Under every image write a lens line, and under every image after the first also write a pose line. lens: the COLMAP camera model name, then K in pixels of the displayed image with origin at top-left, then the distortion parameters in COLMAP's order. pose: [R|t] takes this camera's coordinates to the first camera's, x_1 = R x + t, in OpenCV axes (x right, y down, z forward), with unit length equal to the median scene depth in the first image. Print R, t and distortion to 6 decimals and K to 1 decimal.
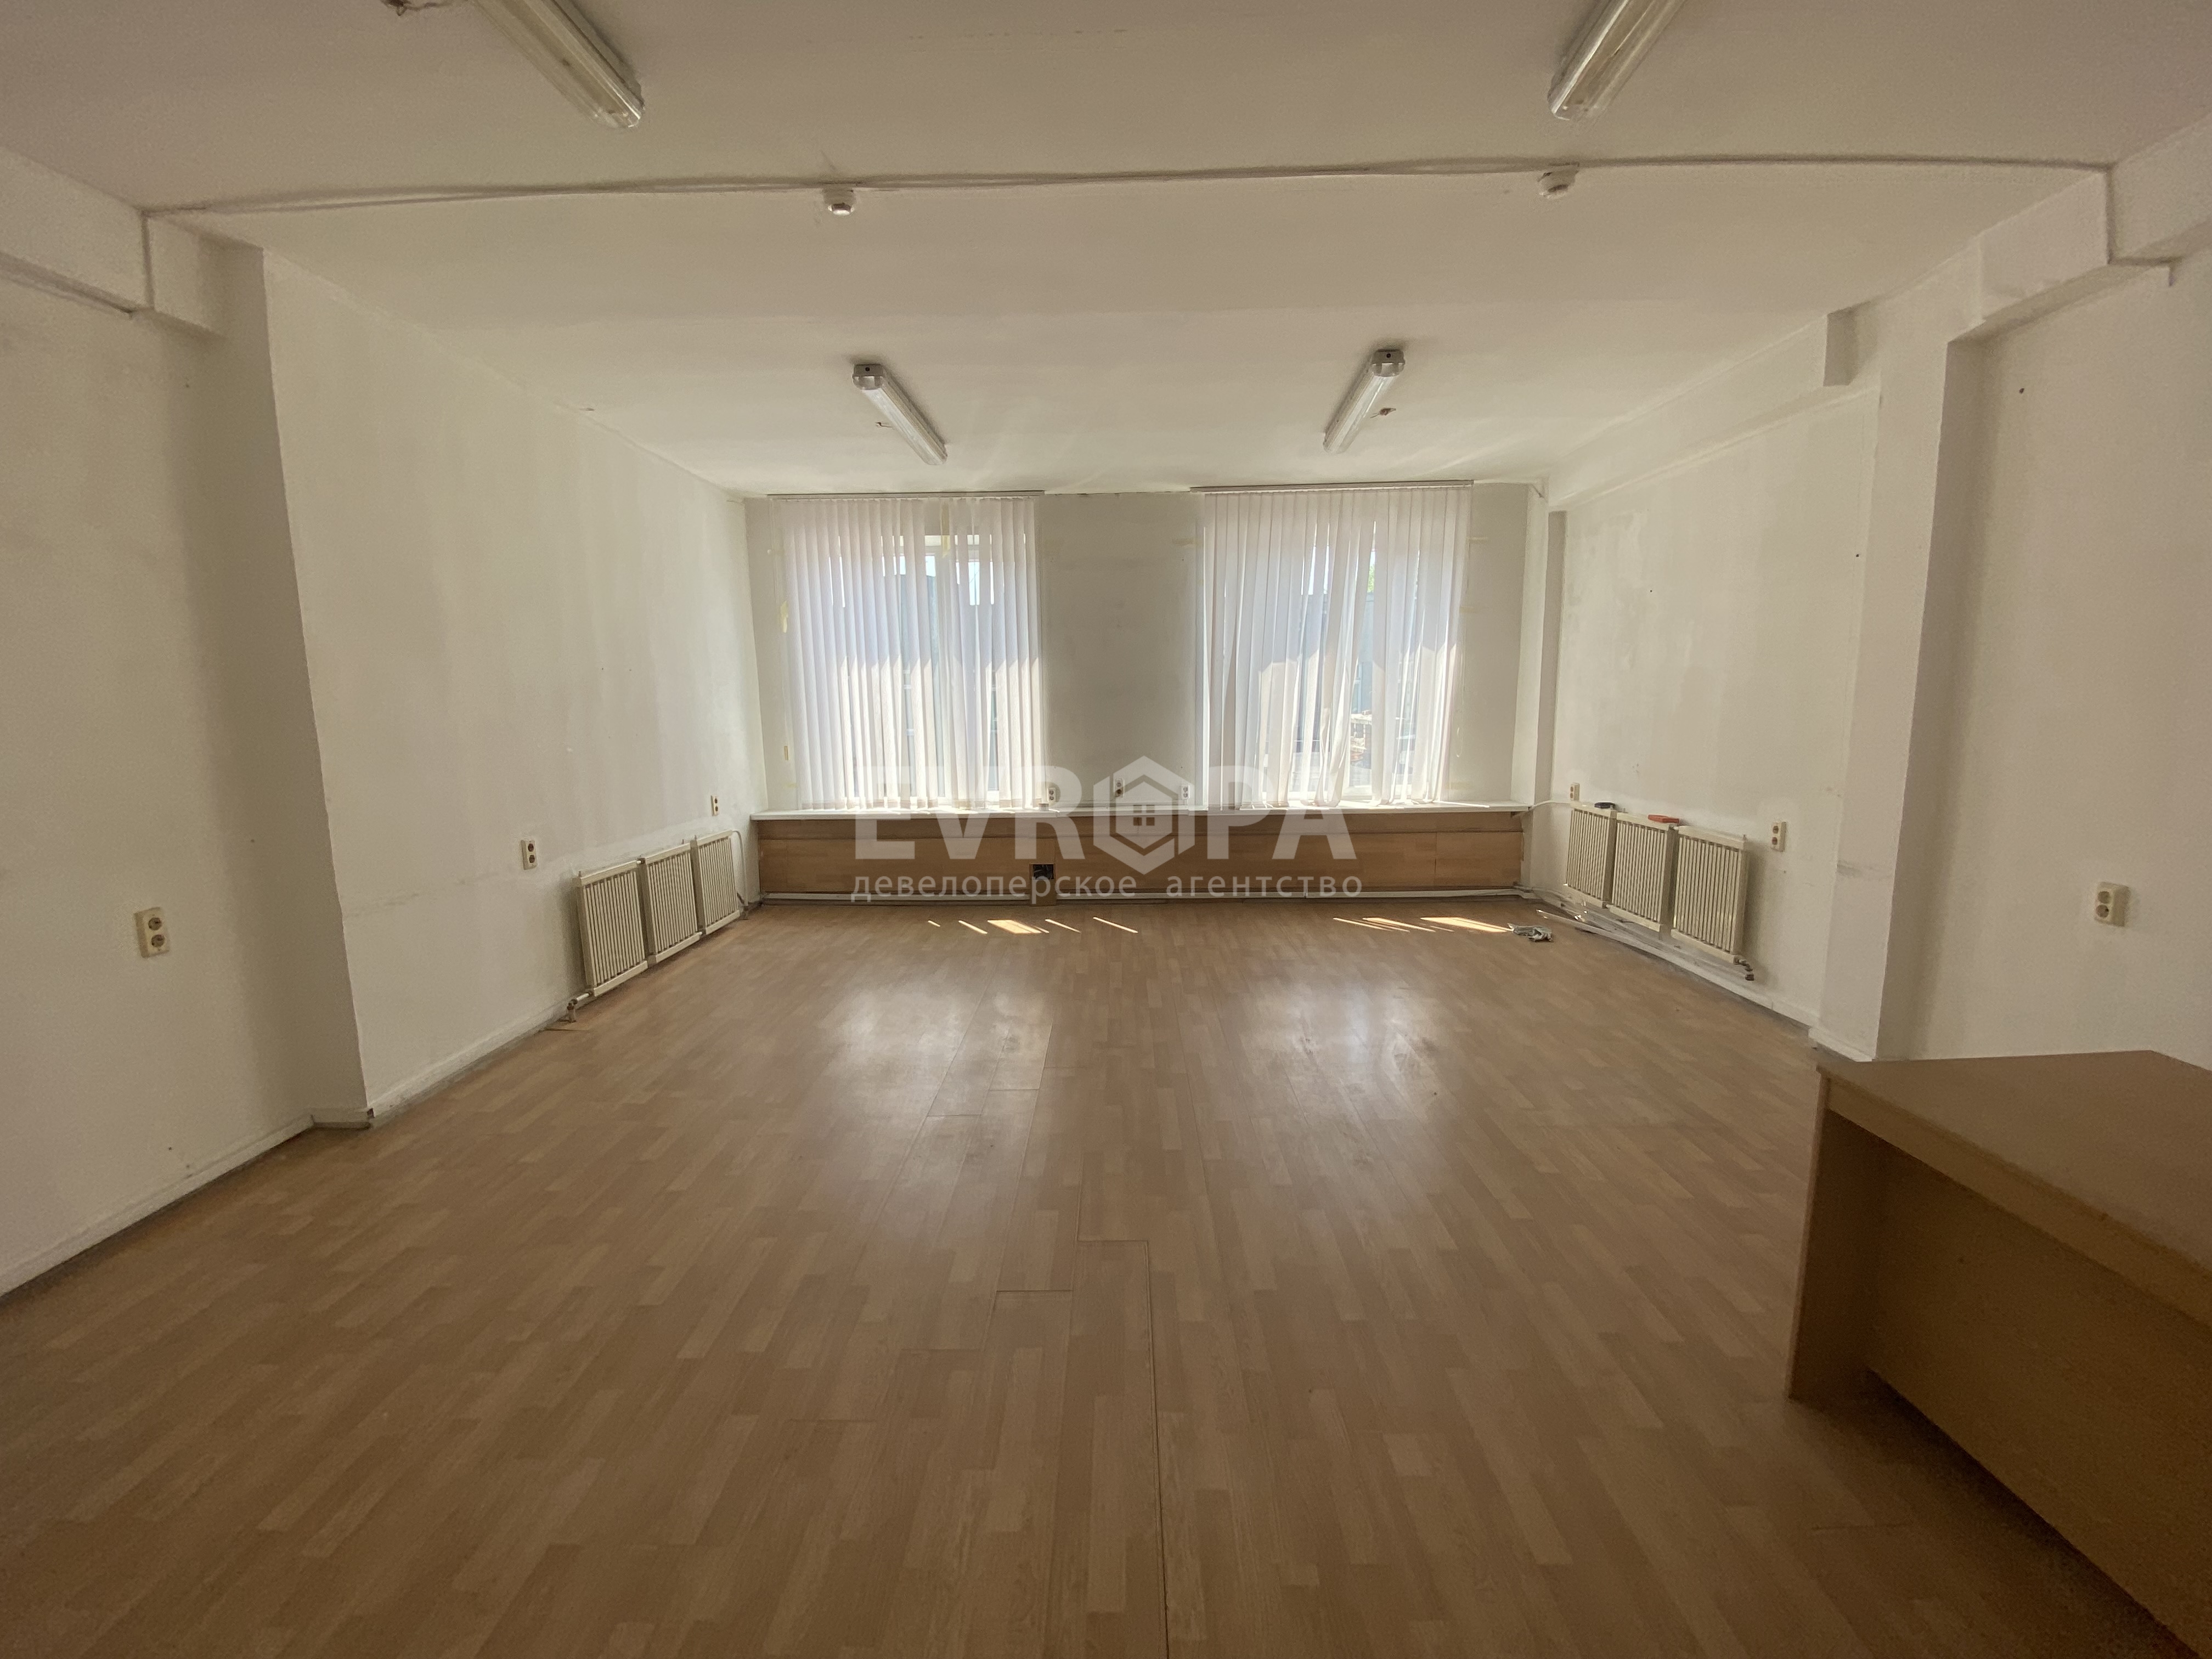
lens RADIAL K [[891.3, 0, 1106.0], [0, 891.3, 829.5], [0, 0, 1]] dist [0.021343, -0.018252]
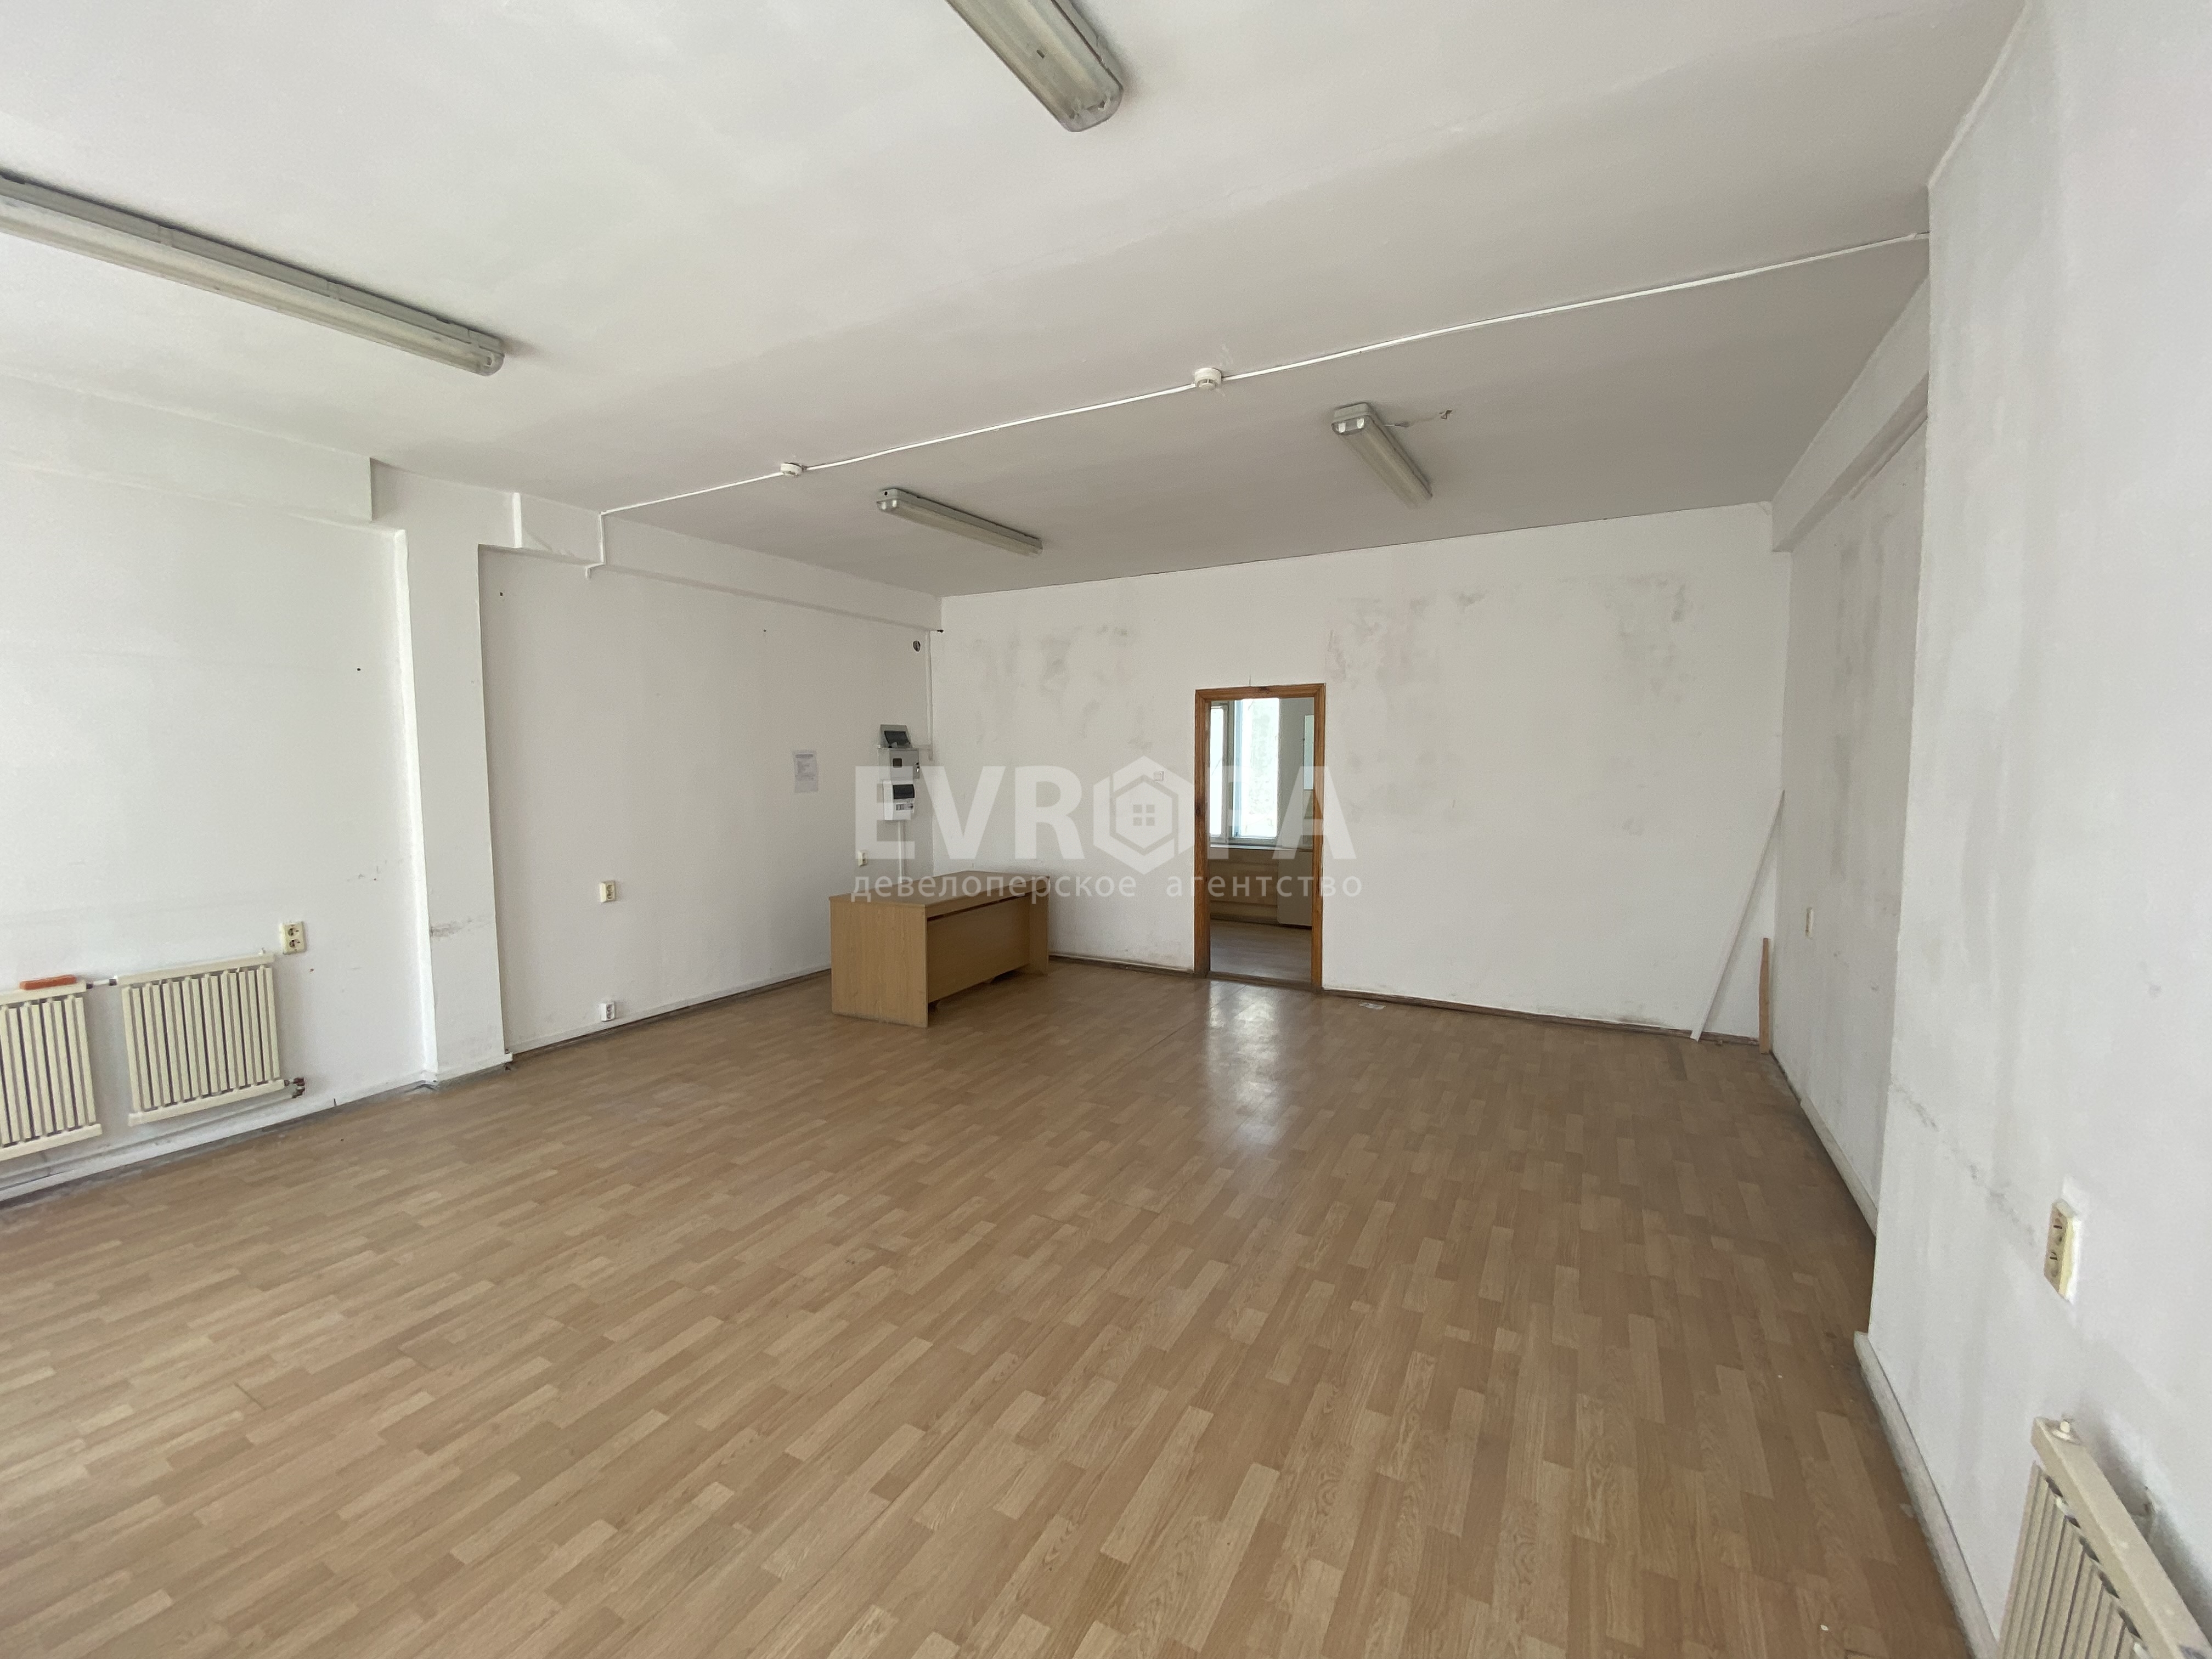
lens RADIAL K [[891.3, 0, 1106.0], [0, 891.3, 829.5], [0, 0, 1]] dist [0.021343, -0.018252]
pose [[-0.886400, -0.017978, 0.462570, -0.569070], [0.086591, 0.975169, 0.203830, -0.275626], [-0.454749, 0.220729, -0.862834, 1.706198]]
